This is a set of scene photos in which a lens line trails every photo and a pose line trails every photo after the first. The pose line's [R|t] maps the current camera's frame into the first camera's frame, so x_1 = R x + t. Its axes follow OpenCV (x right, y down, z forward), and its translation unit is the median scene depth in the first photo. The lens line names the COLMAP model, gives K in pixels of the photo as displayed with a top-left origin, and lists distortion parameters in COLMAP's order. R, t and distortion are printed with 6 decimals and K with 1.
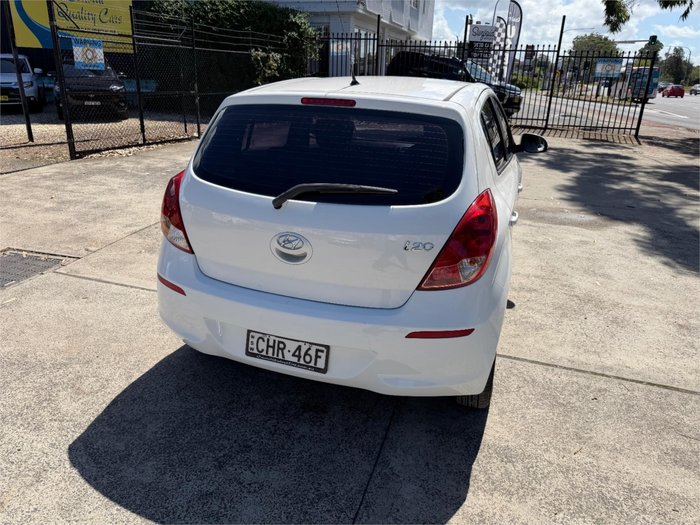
lens RADIAL K [[494.9, 0, 345.8], [0, 494.9, 258.5], [0, 0, 1]] dist [0.015030, -0.022344]
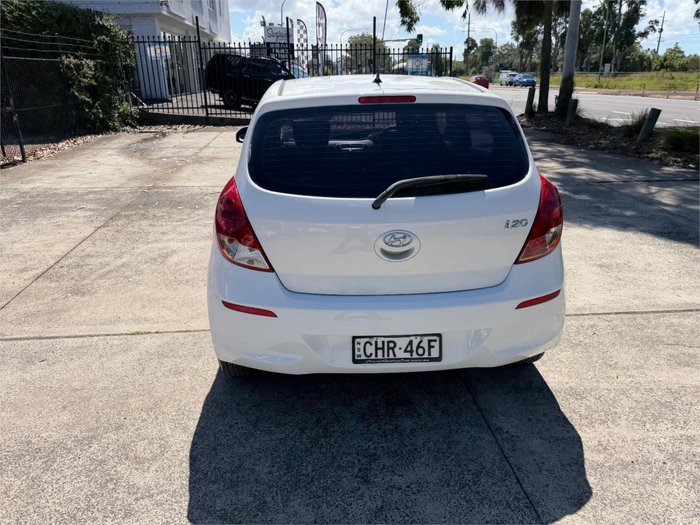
lens RADIAL K [[494.9, 0, 346.0], [0, 494.9, 257.0], [0, 0, 1]] dist [0.015030, -0.022344]
pose [[0.923517, -0.168849, 0.344394, -0.406850], [0.170914, 0.984979, 0.024597, -0.029915], [-0.343374, 0.036146, 0.938503, 0.068834]]
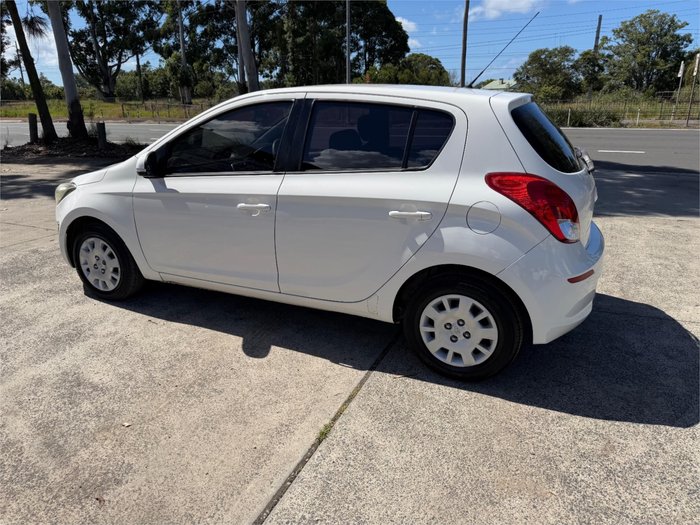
lens RADIAL K [[494.9, 0, 342.4], [0, 494.9, 258.7], [0, 0, 1]] dist [0.015030, -0.022344]
pose [[0.094988, -0.336549, 0.936863, -1.157806], [0.362492, 0.888199, 0.282314, -0.389661], [-0.927134, 0.312789, 0.206365, 1.044777]]
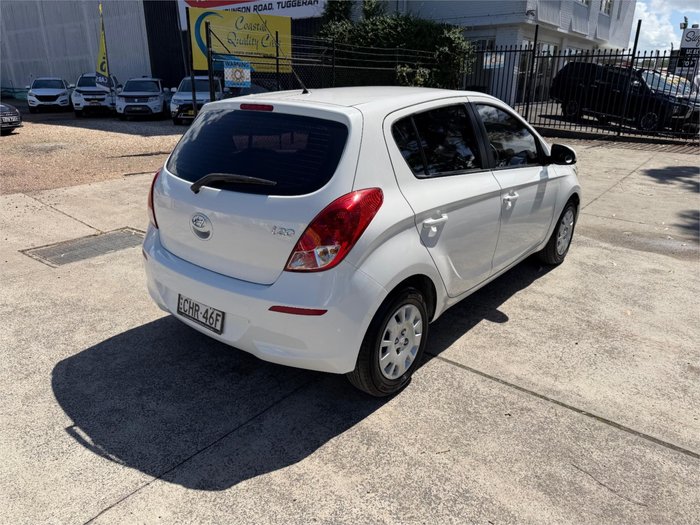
lens RADIAL K [[494.9, 0, 346.8], [0, 494.9, 265.7], [0, 0, 1]] dist [0.015030, -0.022344]
pose [[0.937389, 0.100935, -0.333338, 0.467832], [-0.106129, 0.994349, 0.002641, 0.024387], [0.331720, 0.032901, 0.942804, -0.020383]]
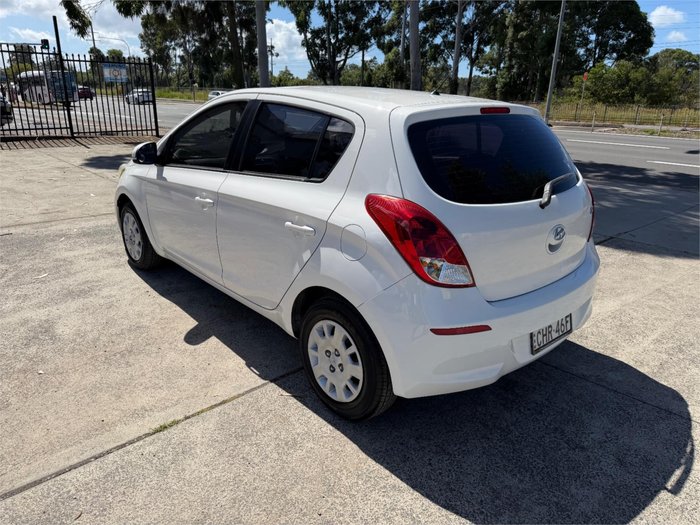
lens RADIAL K [[494.9, 0, 343.7], [0, 494.9, 264.3], [0, 0, 1]] dist [0.015030, -0.022344]
pose [[0.489344, -0.303975, 0.817399, -0.946874], [0.300662, 0.938627, 0.169062, -0.222661], [-0.818624, 0.163031, 0.550705, 0.568586]]
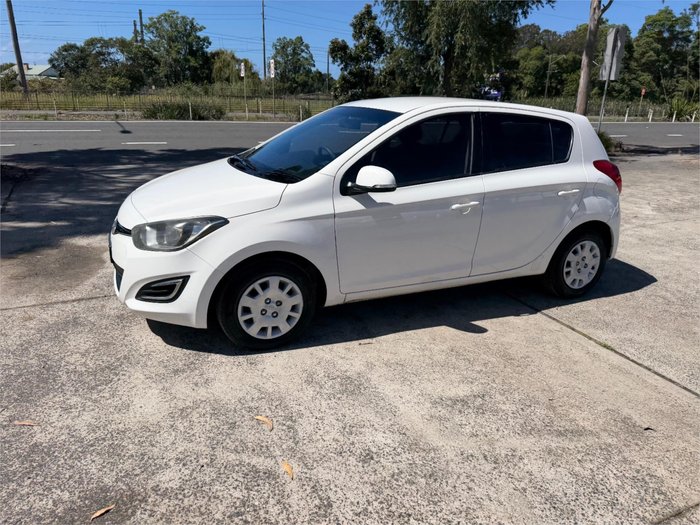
lens RADIAL K [[494.9, 0, 343.1], [0, 494.9, 260.2], [0, 0, 1]] dist [0.015030, -0.022344]
pose [[-0.688862, -0.279943, 0.668656, -0.793330], [0.205547, 0.809127, 0.550512, -0.875873], [-0.695140, 0.516667, -0.499836, 2.277578]]
